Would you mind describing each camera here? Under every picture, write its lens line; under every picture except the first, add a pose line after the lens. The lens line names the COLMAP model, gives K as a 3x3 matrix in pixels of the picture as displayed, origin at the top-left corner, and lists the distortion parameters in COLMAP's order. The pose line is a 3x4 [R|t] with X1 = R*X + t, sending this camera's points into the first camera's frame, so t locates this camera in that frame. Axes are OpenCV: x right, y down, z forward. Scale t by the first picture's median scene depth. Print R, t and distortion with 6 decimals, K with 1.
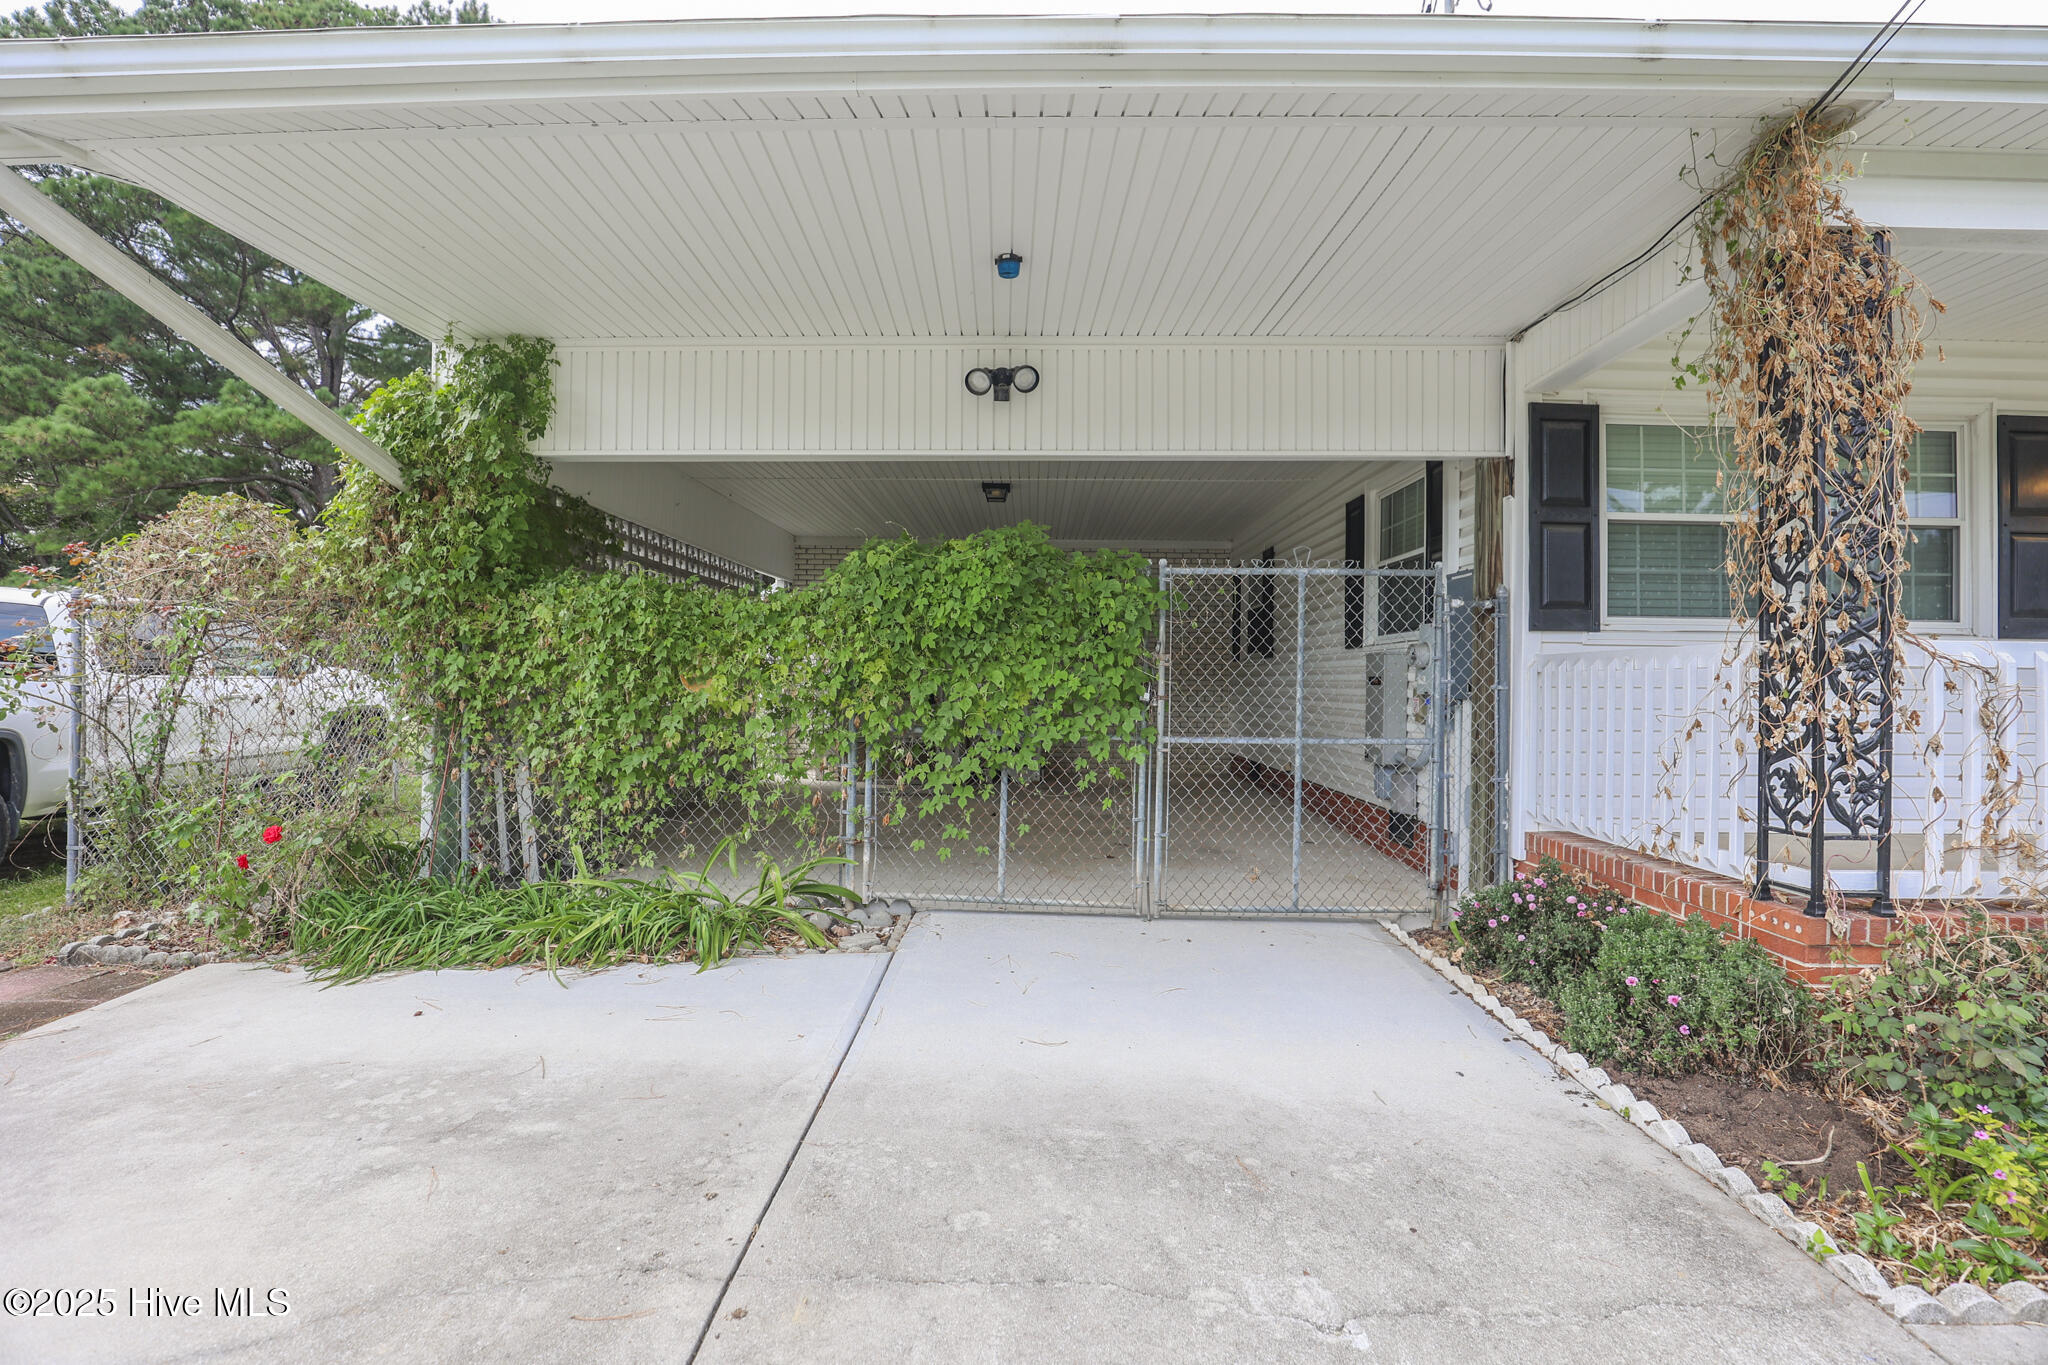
lens RADIAL K [[959.2, 0, 1012.9], [0, 959.2, 669.0], [0, 0, 1]] dist [-0.034347, 0.006459]
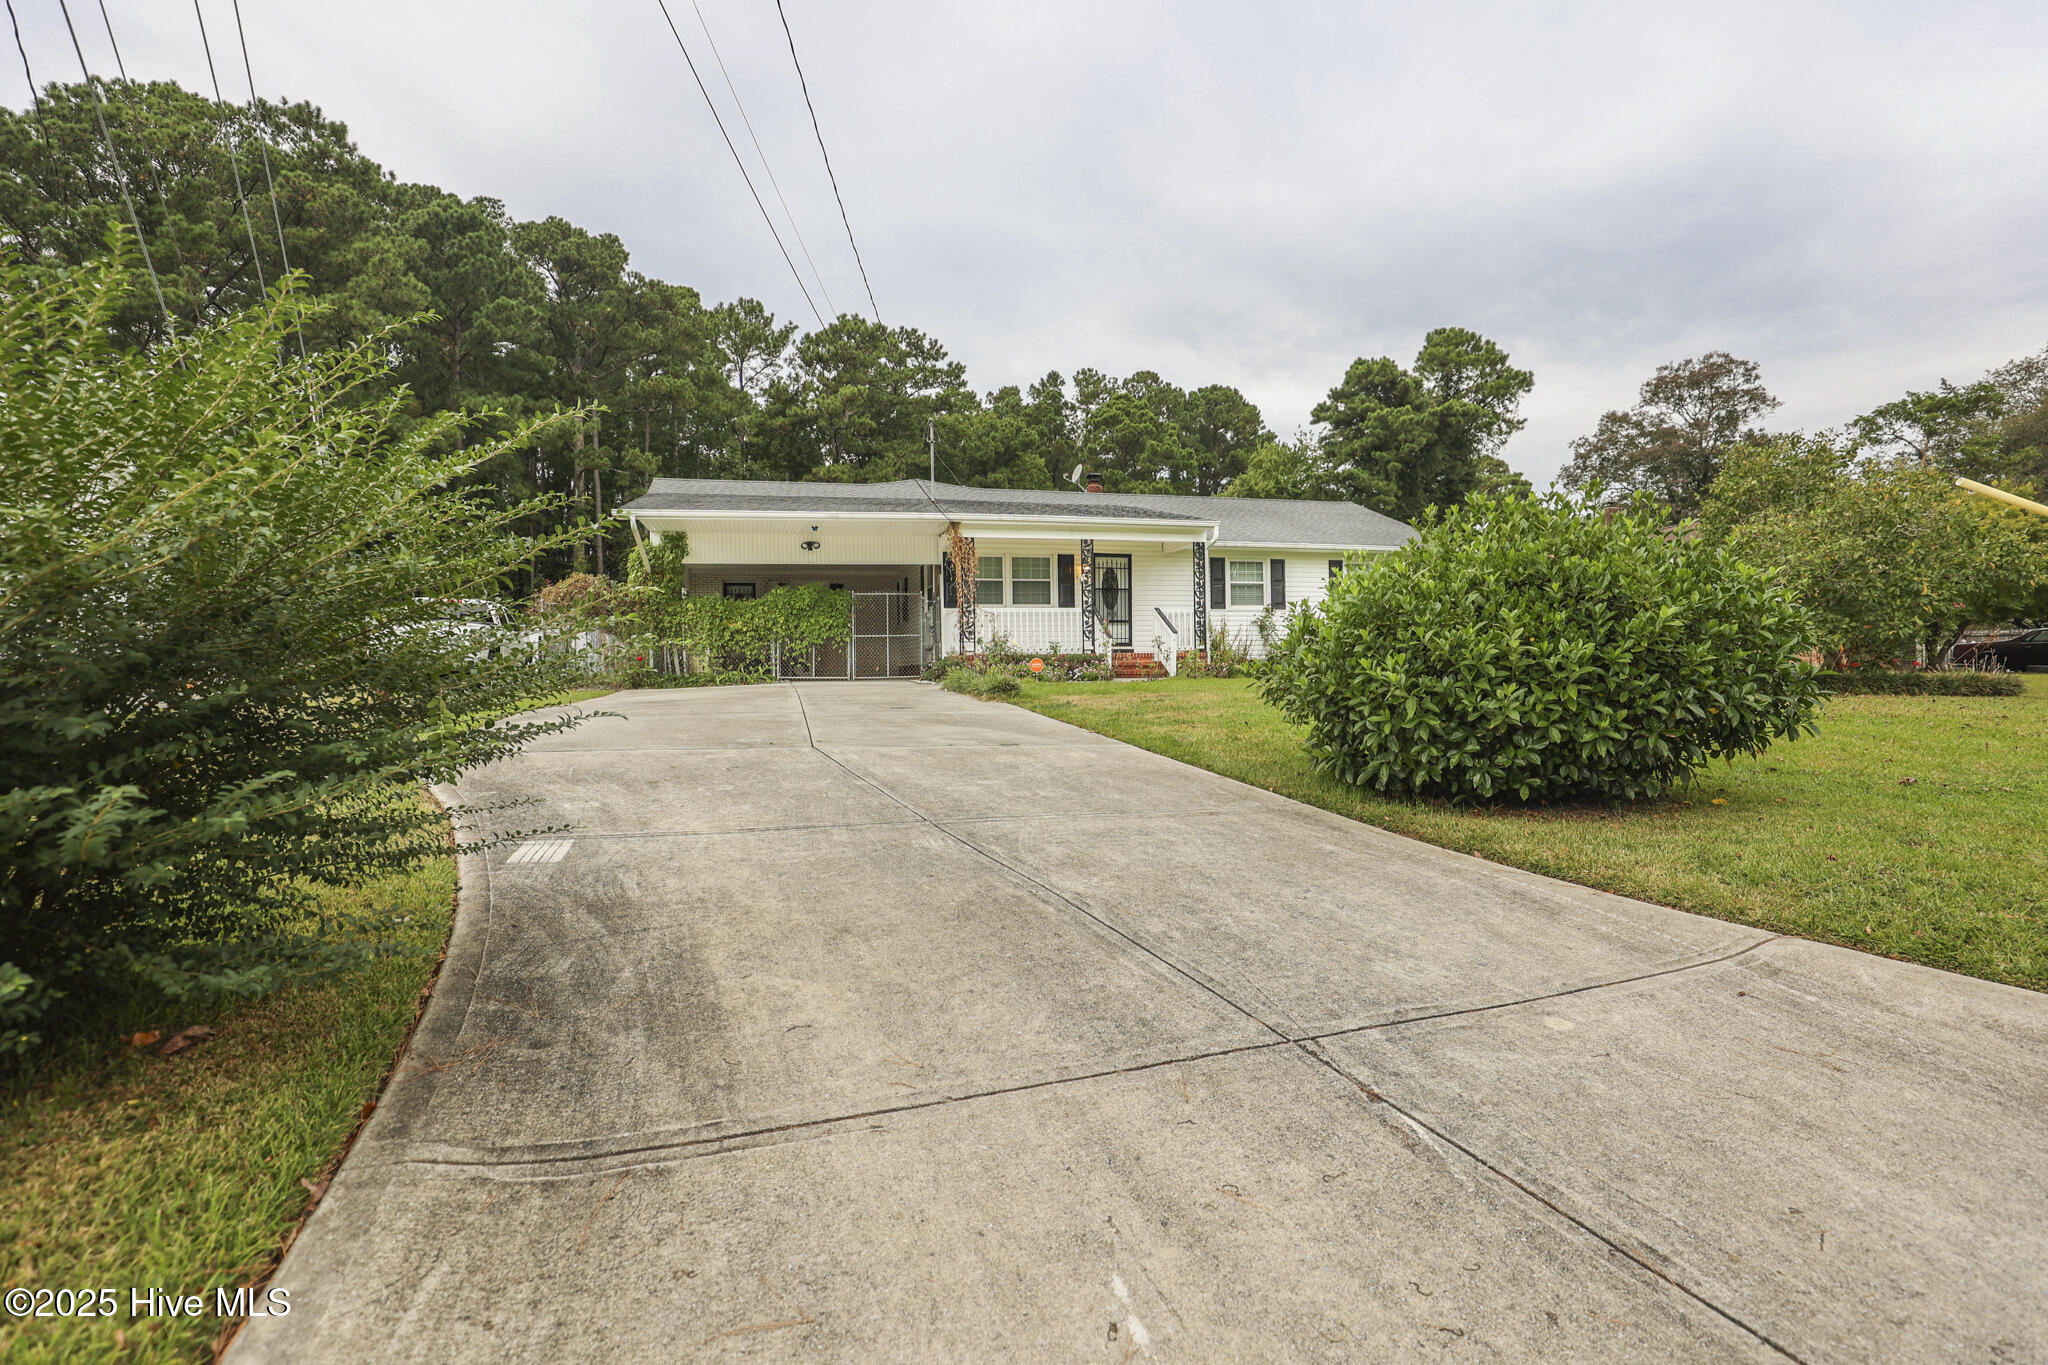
lens RADIAL K [[959.2, 0, 1030.8], [0, 959.2, 663.0], [0, 0, 1]] dist [-0.034347, 0.006459]
pose [[0.960017, -0.026599, 0.278674, -0.255299], [0.026136, 0.999644, 0.005376, 0.186028], [-0.278718, 0.002122, 0.960371, -3.078322]]
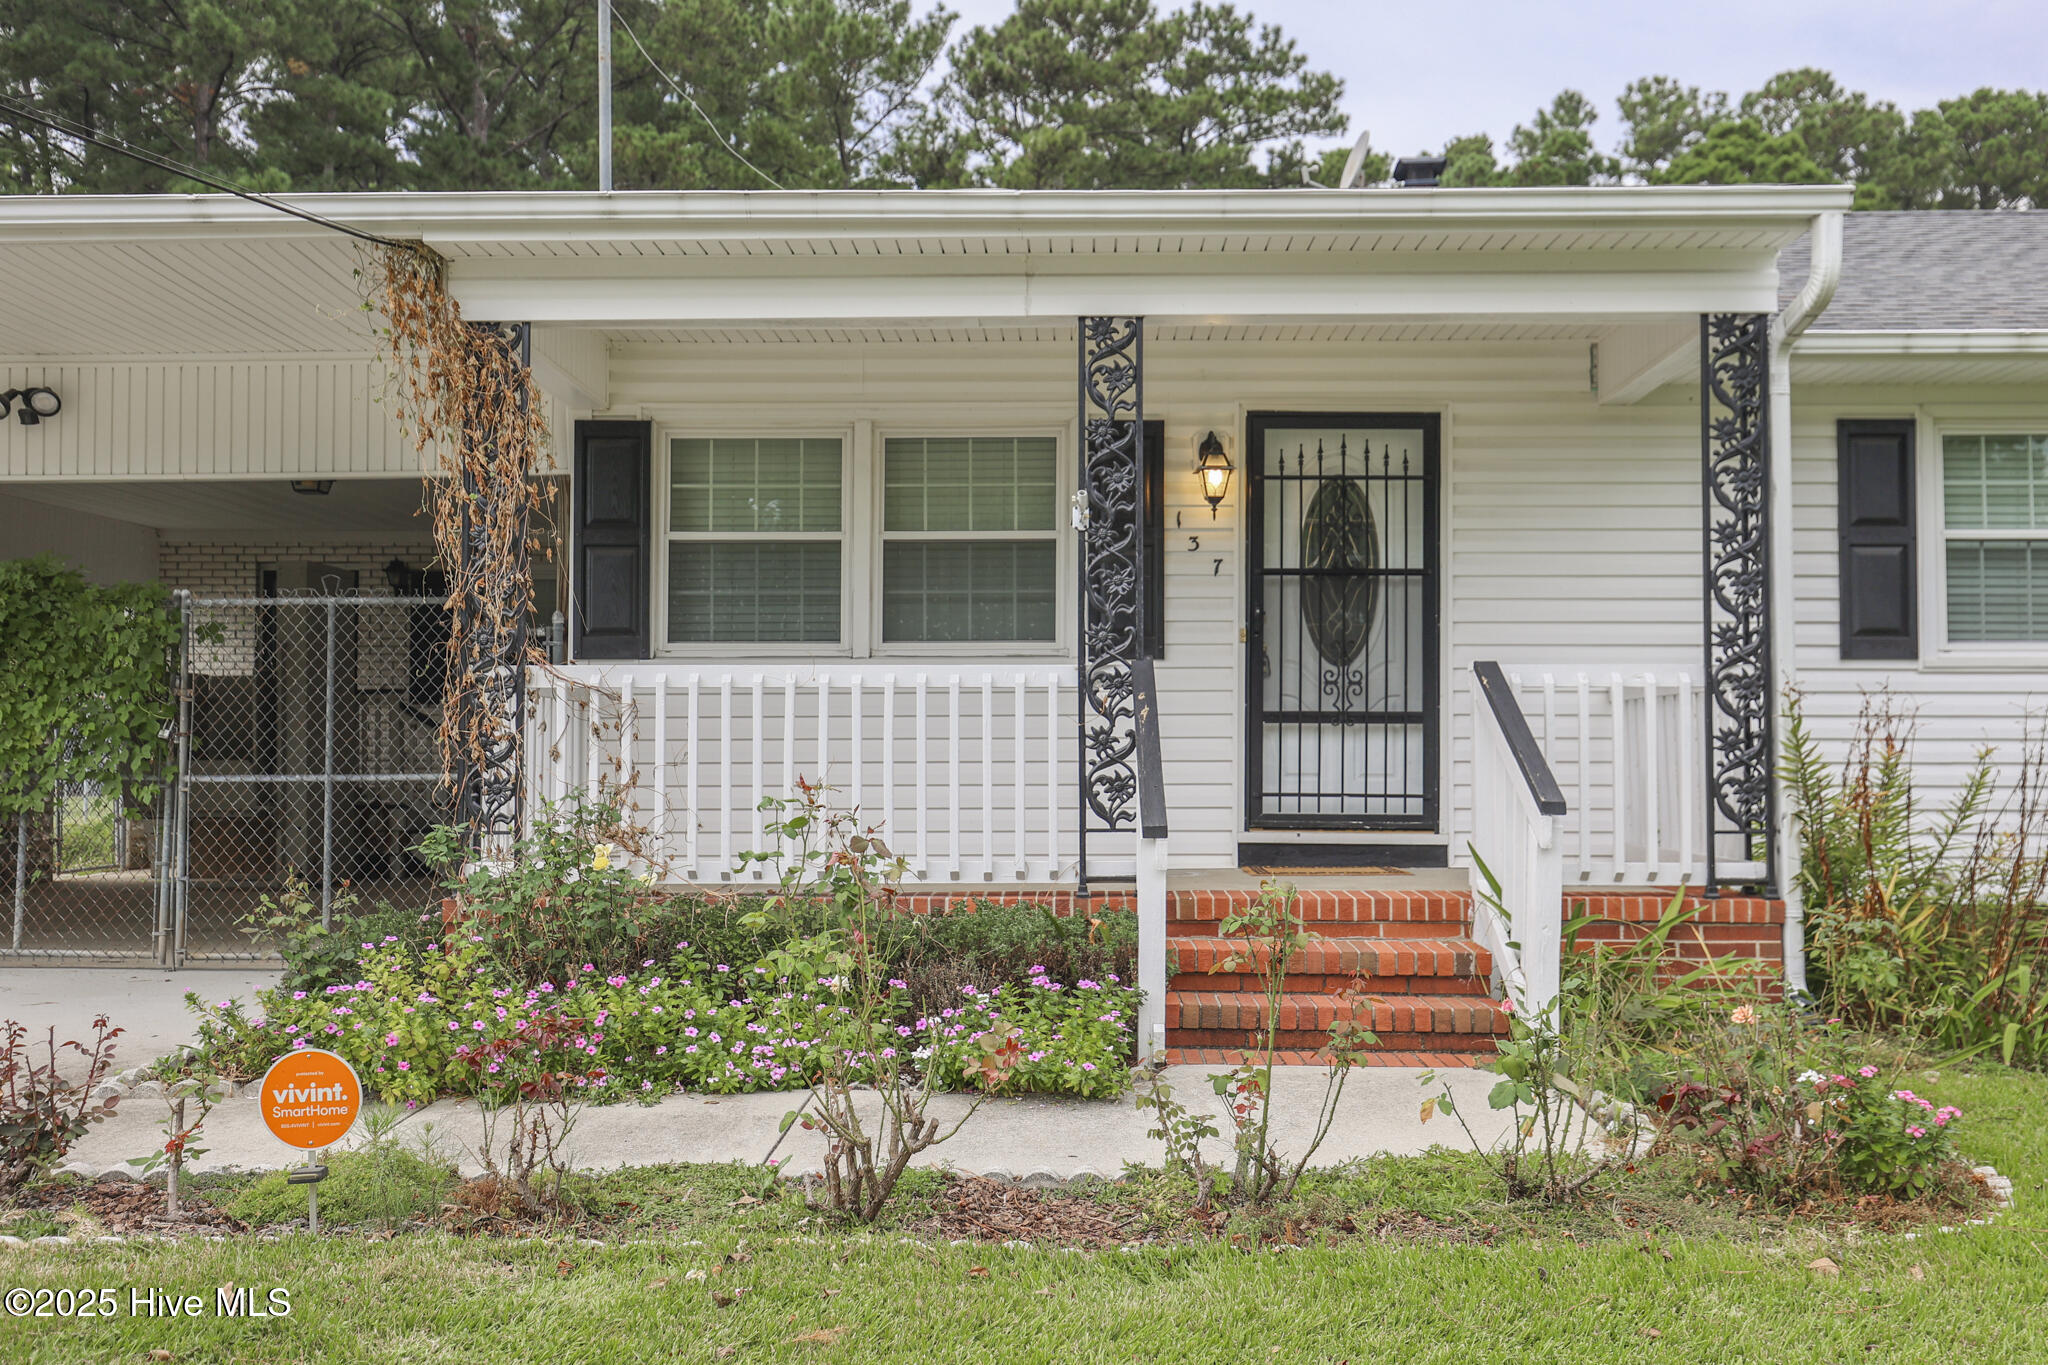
lens RADIAL K [[1854.6, 0, 1041.4], [0, 1854.6, 683.0], [0, 0, 1]] dist [0.012563, 0.030586]
pose [[0.999902, -0.013983, 0.000349, 1.013771], [0.013988, 0.999458, -0.029803, 0.045964], [0.000068, 0.029805, 0.999556, -0.861880]]
